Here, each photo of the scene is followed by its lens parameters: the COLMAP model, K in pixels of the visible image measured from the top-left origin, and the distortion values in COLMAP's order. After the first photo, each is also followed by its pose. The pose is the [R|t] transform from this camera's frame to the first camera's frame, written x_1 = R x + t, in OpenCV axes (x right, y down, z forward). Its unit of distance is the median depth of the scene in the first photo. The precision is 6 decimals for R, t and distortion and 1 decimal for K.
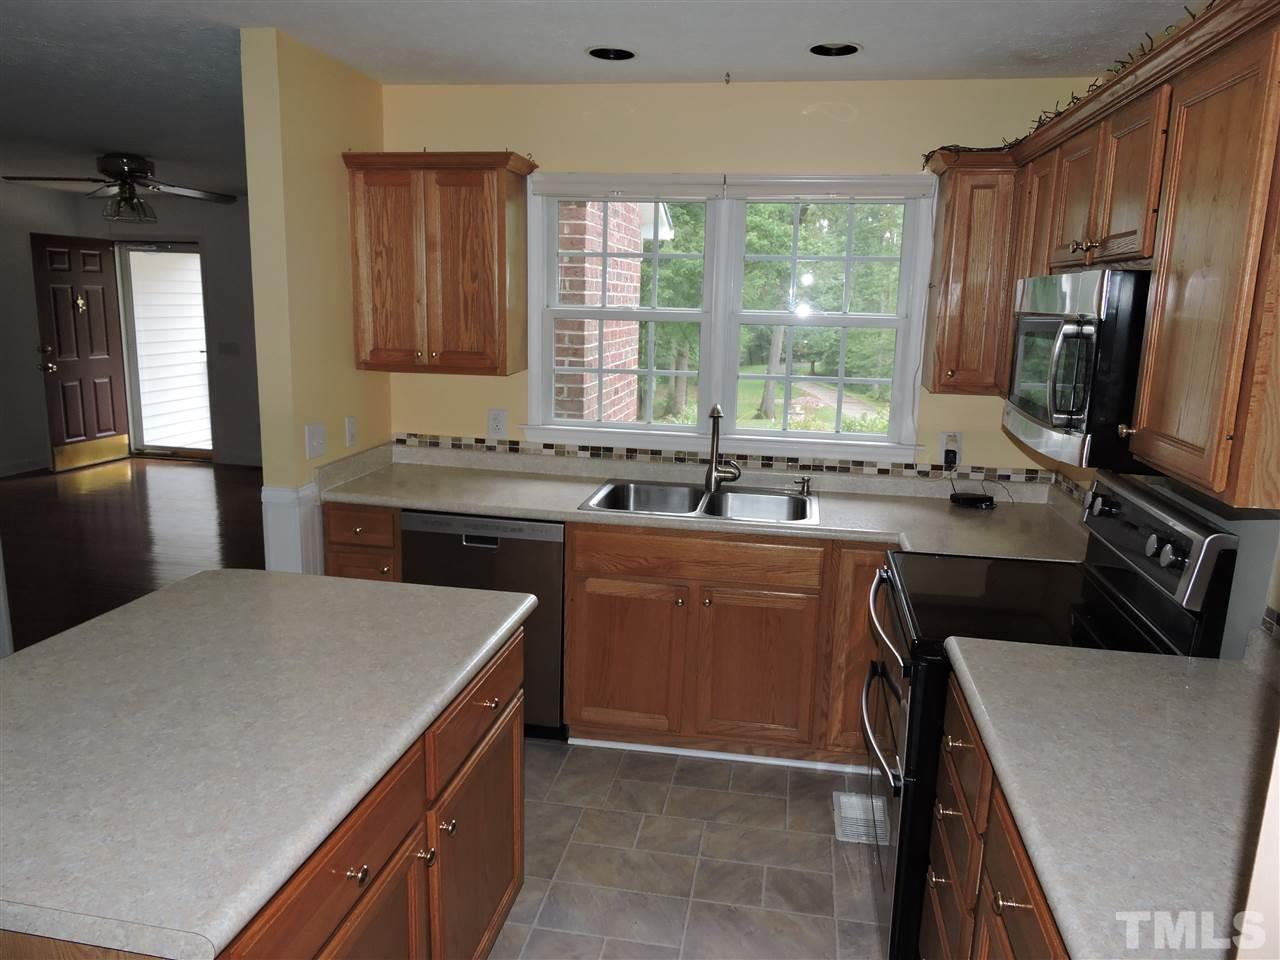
lens RADIAL K [[904.1, 0, 650.2], [0, 904.1, 486.4], [0, 0, 1]] dist [-0.013404, 0.008149]
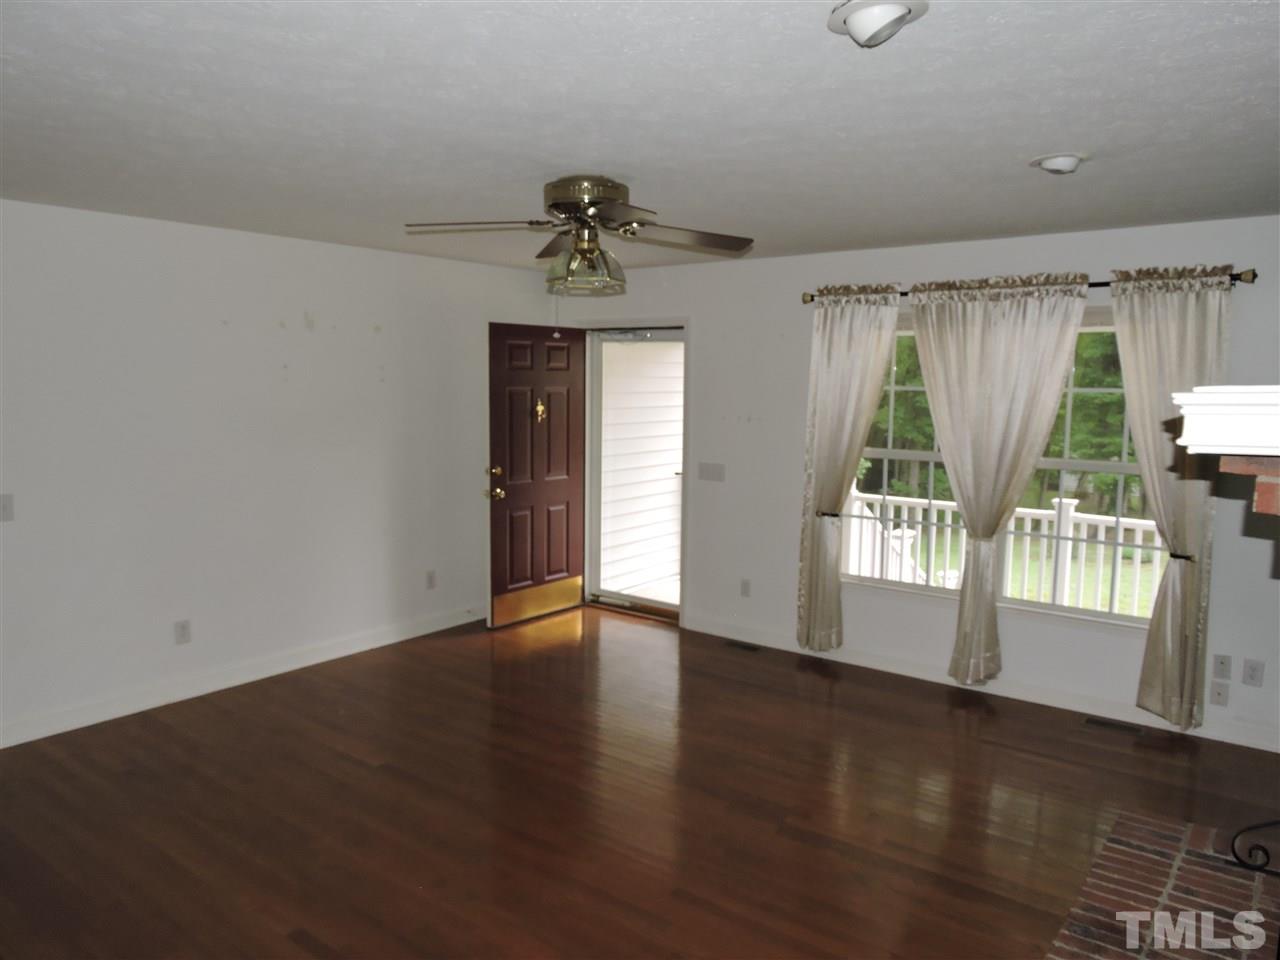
lens RADIAL K [[904.1, 0, 639.0], [0, 904.1, 481.8], [0, 0, 1]] dist [-0.013404, 0.008149]
pose [[0.880702, 0.031126, -0.472646, -0.182627], [-0.074962, 0.994423, -0.074192, -0.087615], [0.467701, 0.100772, 0.878124, 0.351803]]
